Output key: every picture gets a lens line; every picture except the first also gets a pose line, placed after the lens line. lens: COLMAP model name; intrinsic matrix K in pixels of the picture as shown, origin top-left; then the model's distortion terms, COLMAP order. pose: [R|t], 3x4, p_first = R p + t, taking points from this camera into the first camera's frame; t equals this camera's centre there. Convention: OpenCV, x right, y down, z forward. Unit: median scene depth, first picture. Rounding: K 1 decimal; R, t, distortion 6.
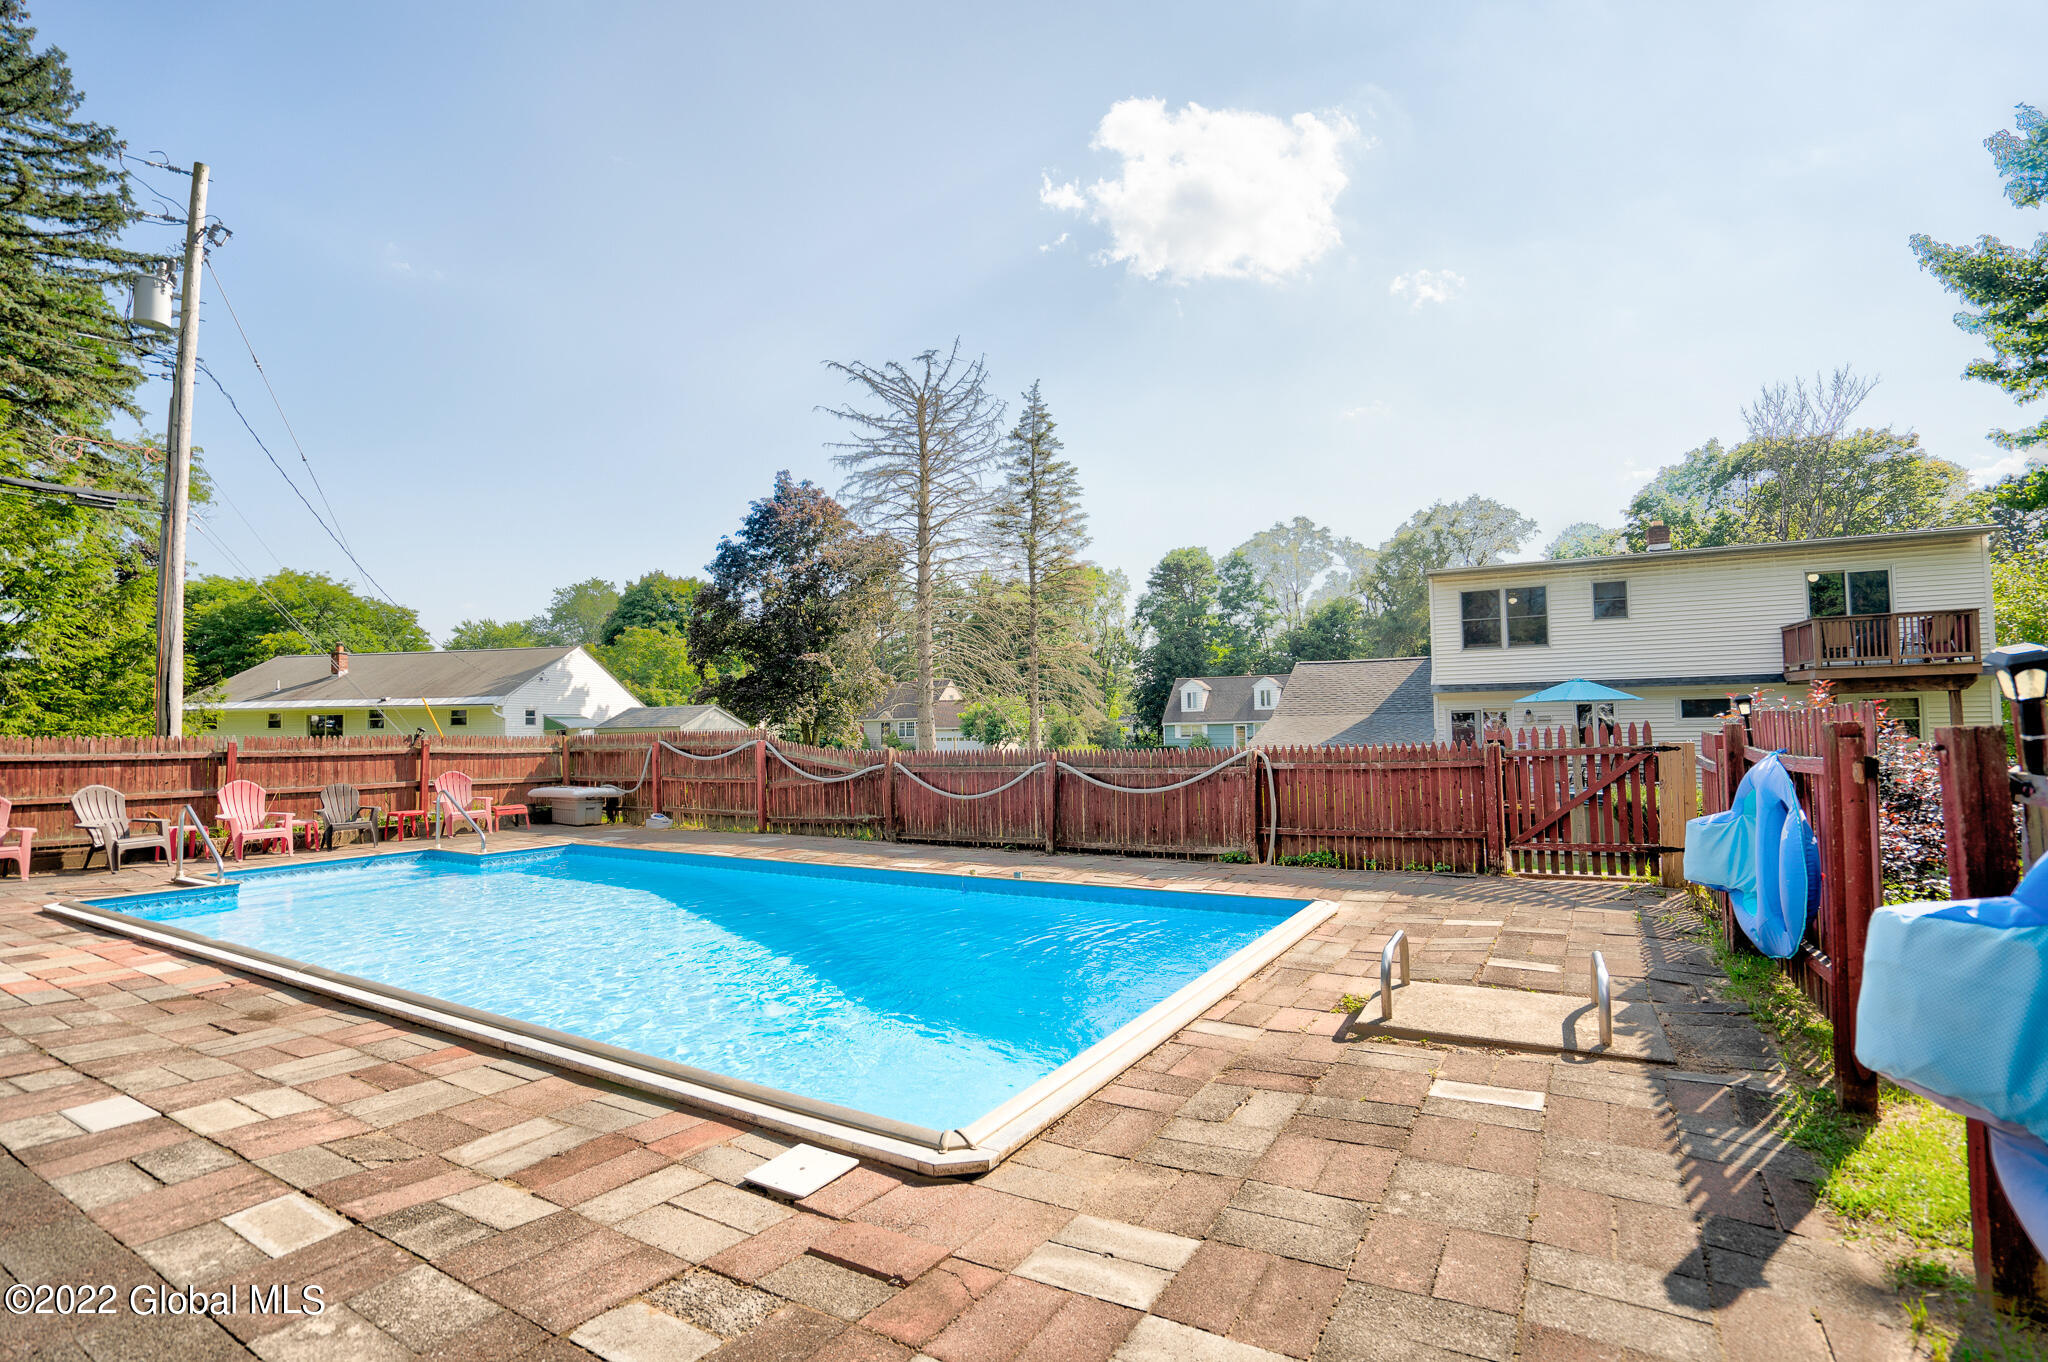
lens RADIAL K [[948.1, 0, 1031.3], [0, 948.1, 680.7], [0, 0, 1]] dist [-0.048999, 0.017623]
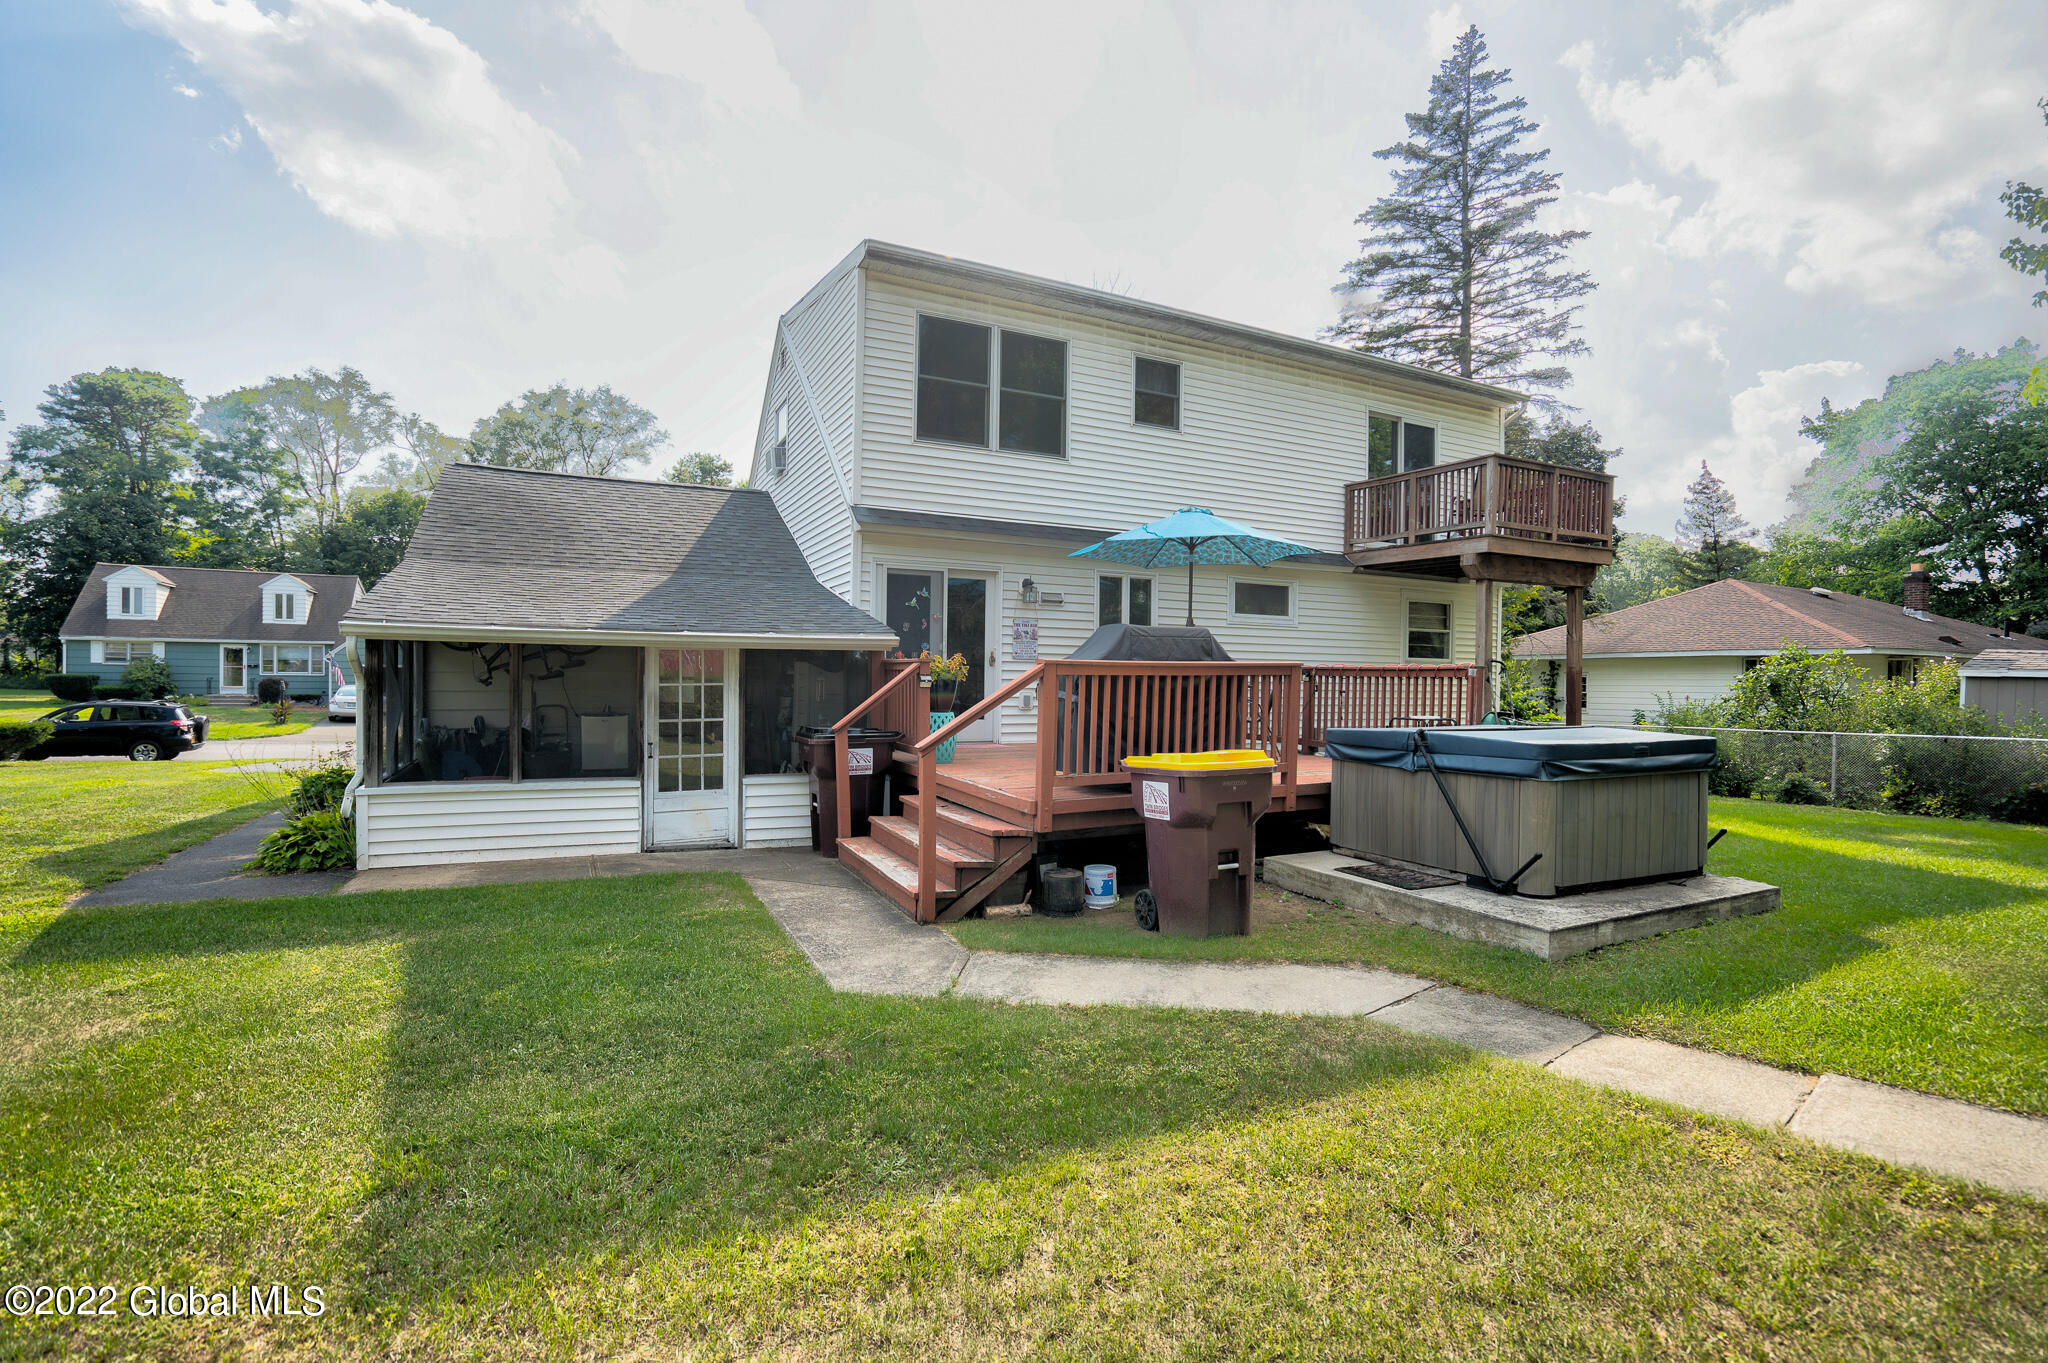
lens RADIAL K [[948.1, 0, 1038.5], [0, 948.1, 679.5], [0, 0, 1]] dist [-0.048999, 0.017623]
pose [[0.584853, 0.022047, 0.810840, 0.026487], [-0.065289, 0.997667, 0.019965, 0.015597], [-0.808508, -0.064616, 0.584928, 0.147373]]
